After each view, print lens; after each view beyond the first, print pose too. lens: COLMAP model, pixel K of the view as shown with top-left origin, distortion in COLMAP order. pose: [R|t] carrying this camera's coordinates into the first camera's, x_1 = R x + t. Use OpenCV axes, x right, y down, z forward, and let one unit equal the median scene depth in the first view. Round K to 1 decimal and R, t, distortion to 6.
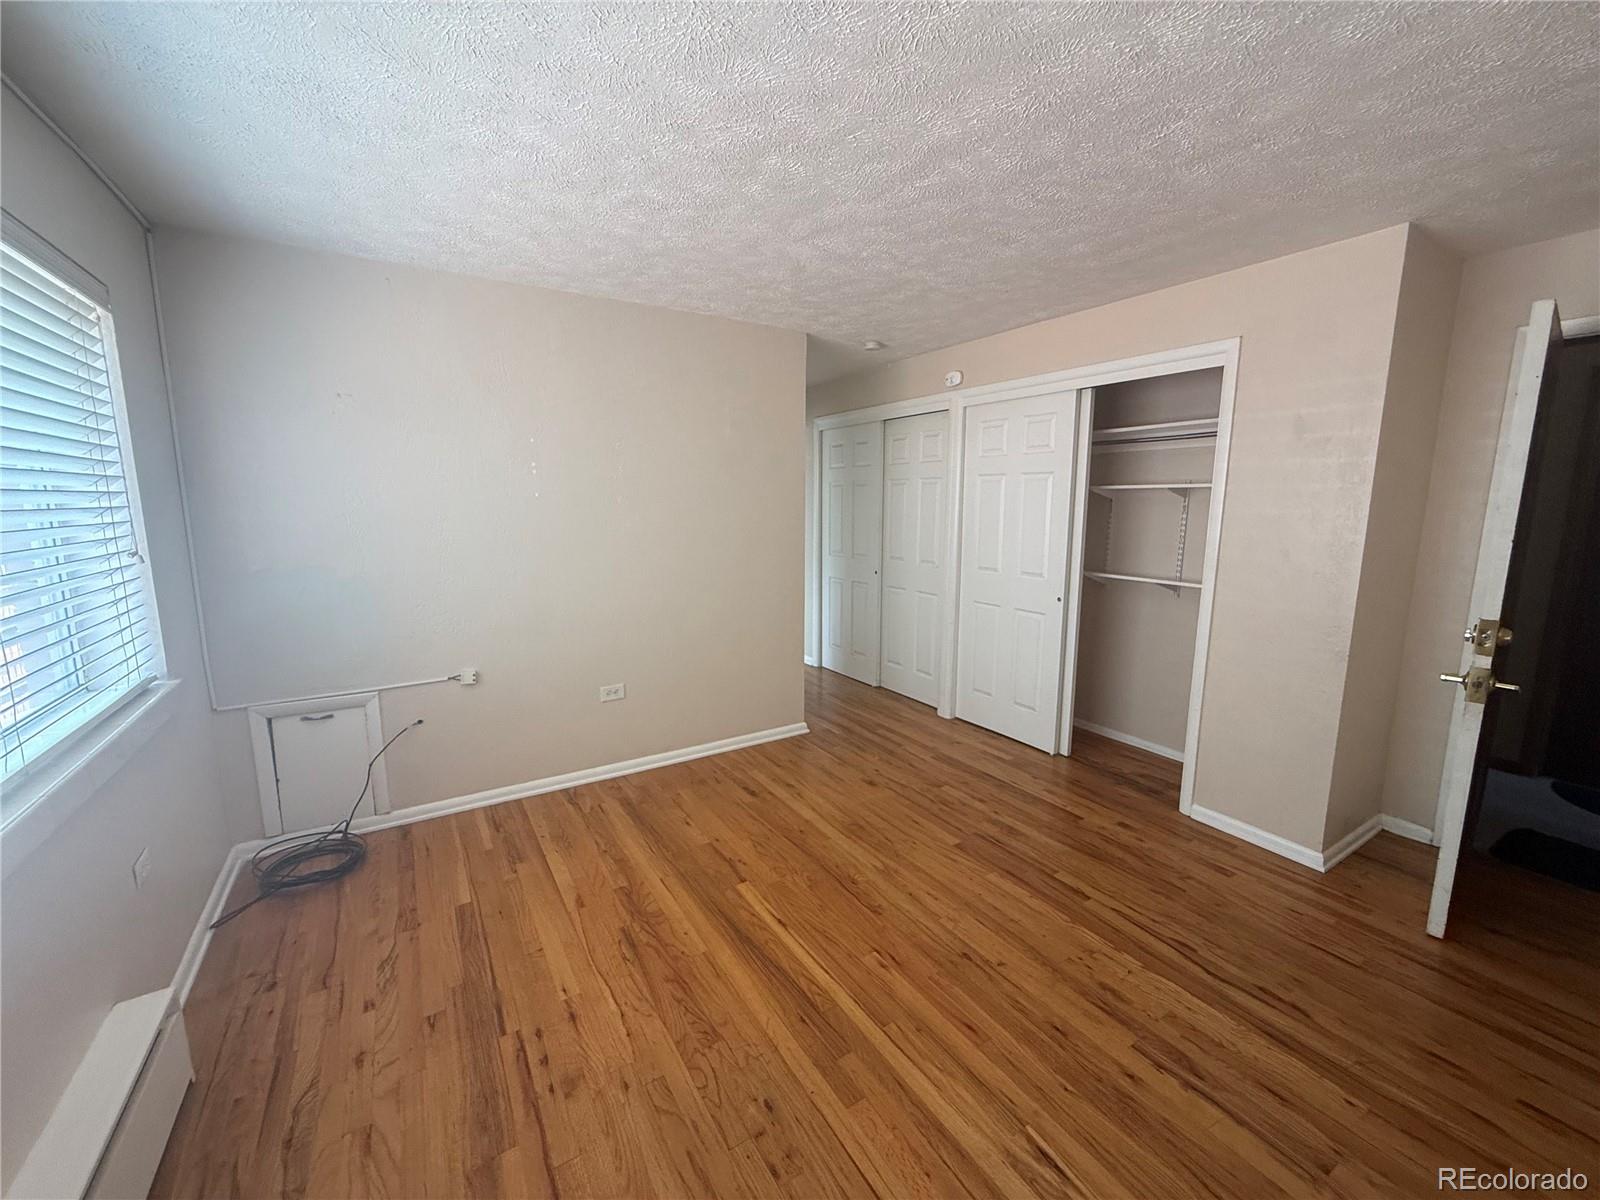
lens RADIAL K [[639.6, 0, 798.8], [0, 639.6, 599.6], [0, 0, 1]] dist [0.001188, -0.000105]
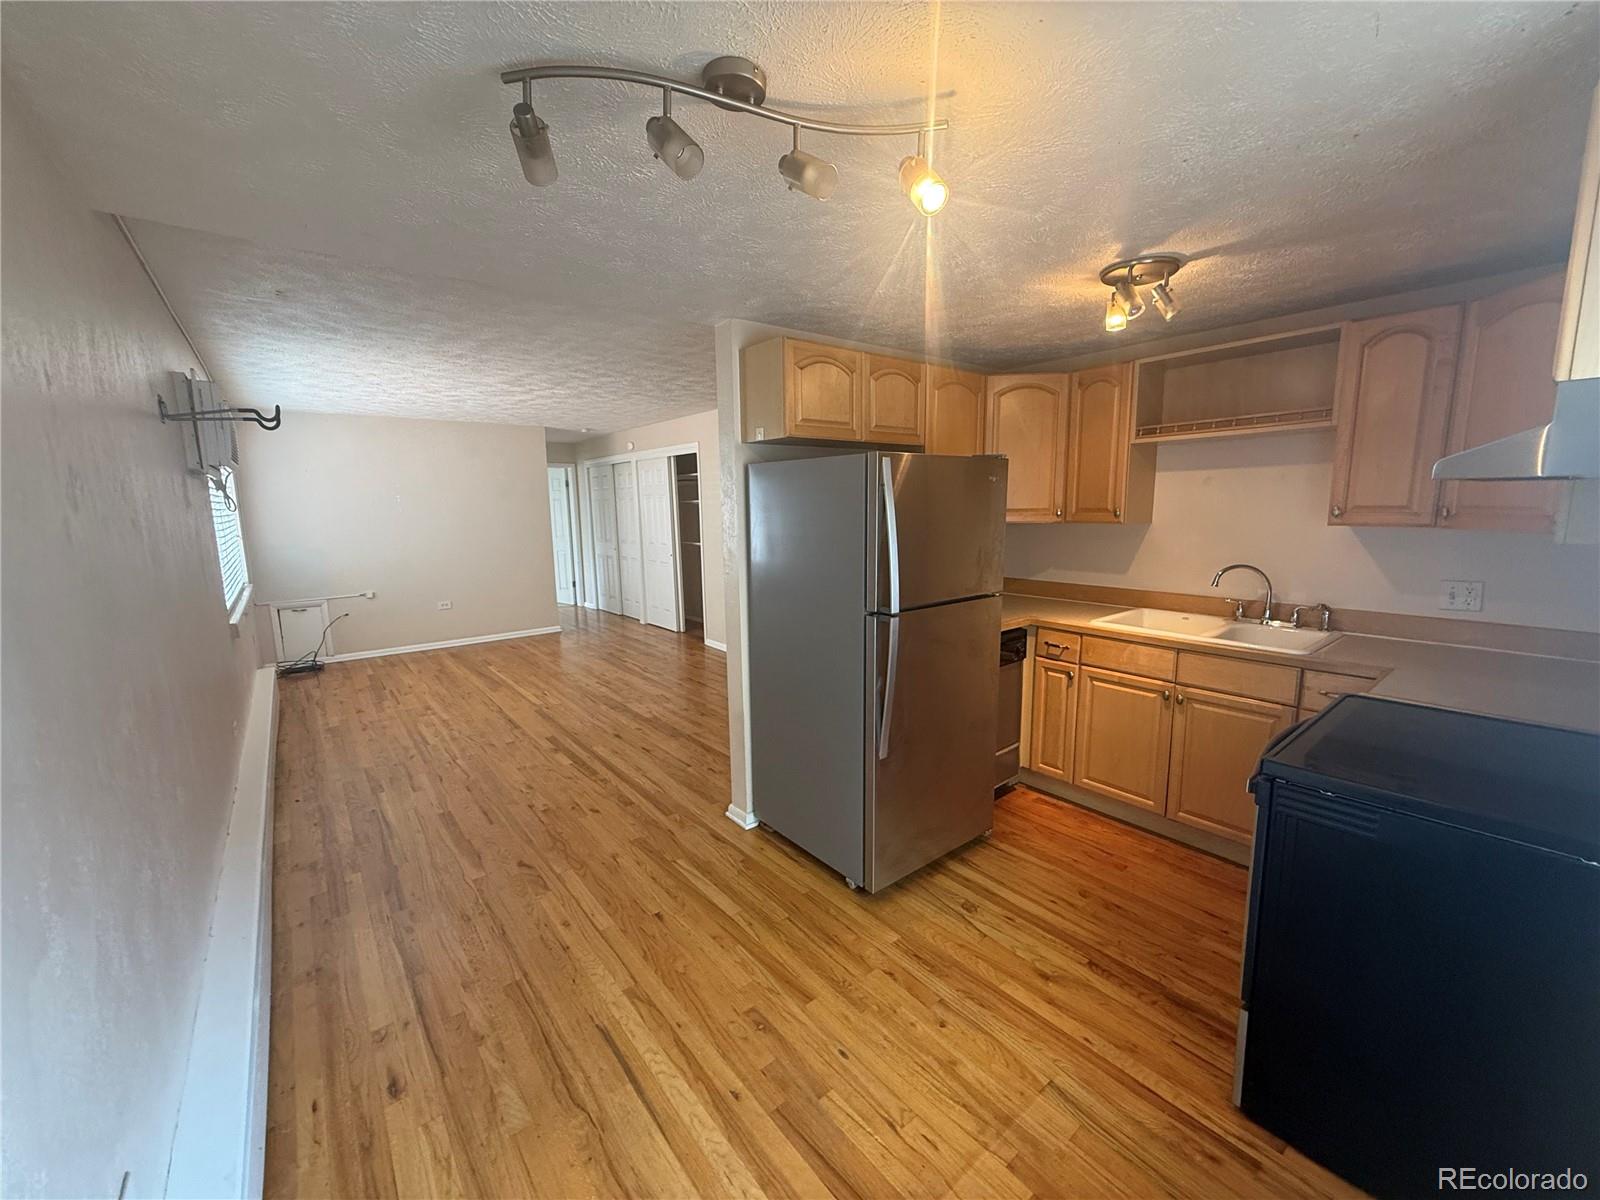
lens RADIAL K [[638.8, 0, 797.8], [0, 638.8, 600.9], [0, 0, 1]] dist [0.000610, 0.000184]
pose [[0.993060, -0.034931, 0.112303, 0.813619], [0.035167, 0.999381, -0.000125, 0.229311], [-0.112229, 0.004073, 0.993674, -1.571480]]
